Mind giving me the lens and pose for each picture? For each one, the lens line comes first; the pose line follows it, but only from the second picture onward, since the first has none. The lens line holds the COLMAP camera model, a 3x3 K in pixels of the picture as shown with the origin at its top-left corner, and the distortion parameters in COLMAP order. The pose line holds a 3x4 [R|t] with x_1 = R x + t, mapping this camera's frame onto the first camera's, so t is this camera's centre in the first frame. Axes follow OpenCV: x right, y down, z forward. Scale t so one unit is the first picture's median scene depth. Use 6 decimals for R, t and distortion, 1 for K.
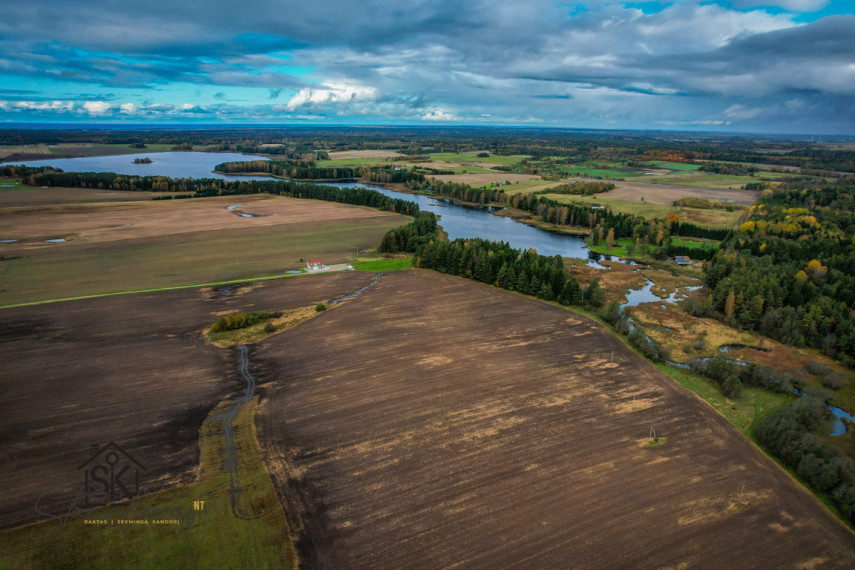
lens RADIAL K [[545.5, 0, 431.9], [0, 545.5, 283.1], [0, 0, 1]] dist [-0.081727, 0.072781]
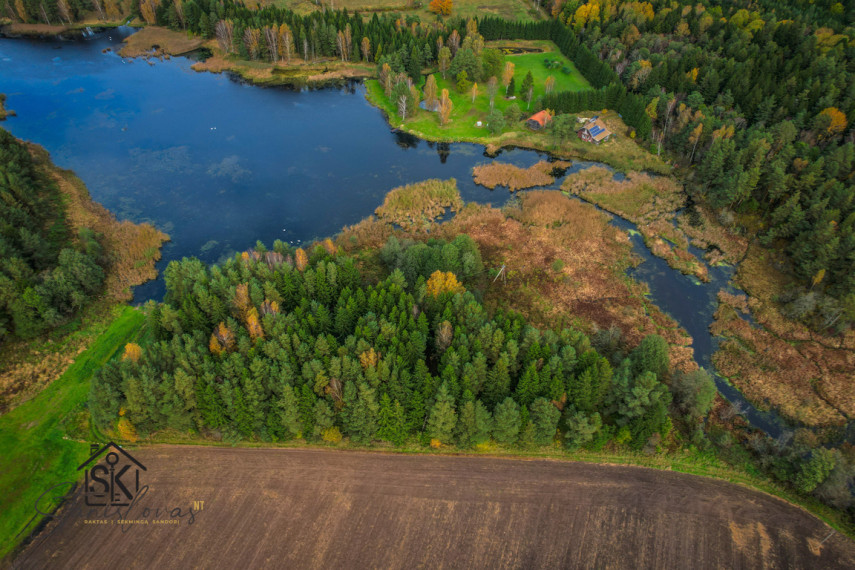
lens RADIAL K [[545.5, 0, 431.9], [0, 545.5, 283.1], [0, 0, 1]] dist [-0.081727, 0.072781]
pose [[0.748831, -0.451568, 0.485116, -0.004958], [0.191818, 0.848303, 0.493546, -0.326199], [-0.634395, -0.276528, 0.721855, 0.982430]]
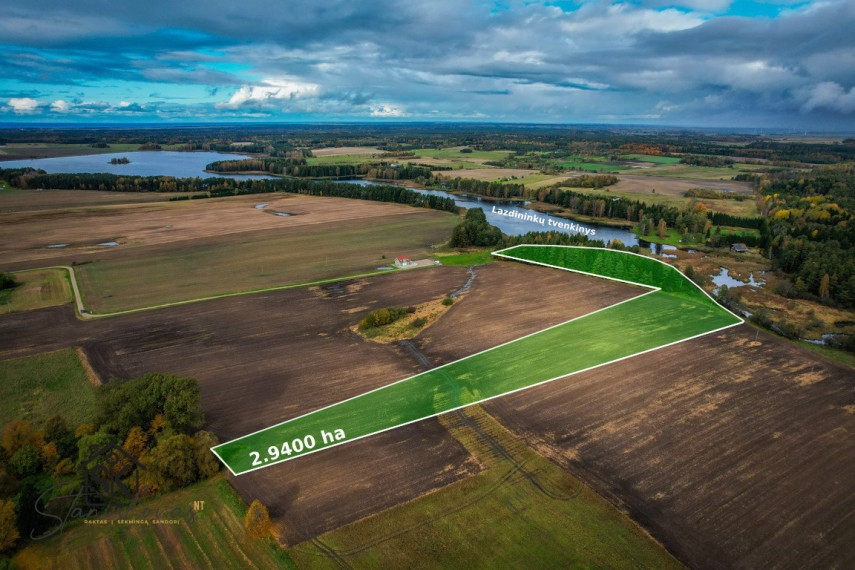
lens RADIAL K [[545.5, 0, 431.9], [0, 545.5, 283.1], [0, 0, 1]] dist [-0.081727, 0.072781]
pose [[0.996082, -0.031584, 0.082597, -0.345827], [0.031065, 0.999489, 0.007559, 0.002039], [-0.082793, -0.004963, 0.996554, -0.010176]]
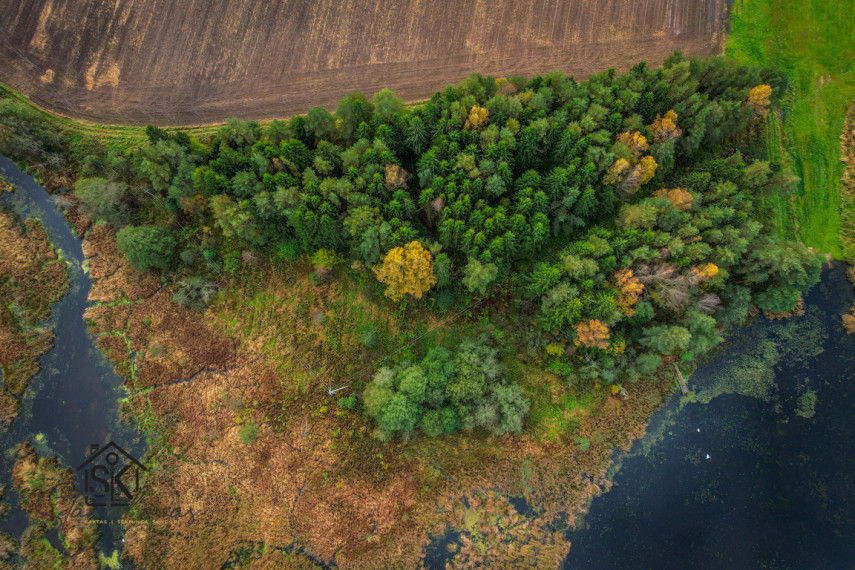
lens RADIAL K [[545.5, 0, 431.9], [0, 545.5, 283.1], [0, 0, 1]] dist [-0.081727, 0.072781]
pose [[-0.639197, 0.757200, -0.134448, 0.294840], [-0.229449, -0.020909, 0.973096, -0.417426], [0.734017, 0.652849, 0.187104, 1.294263]]
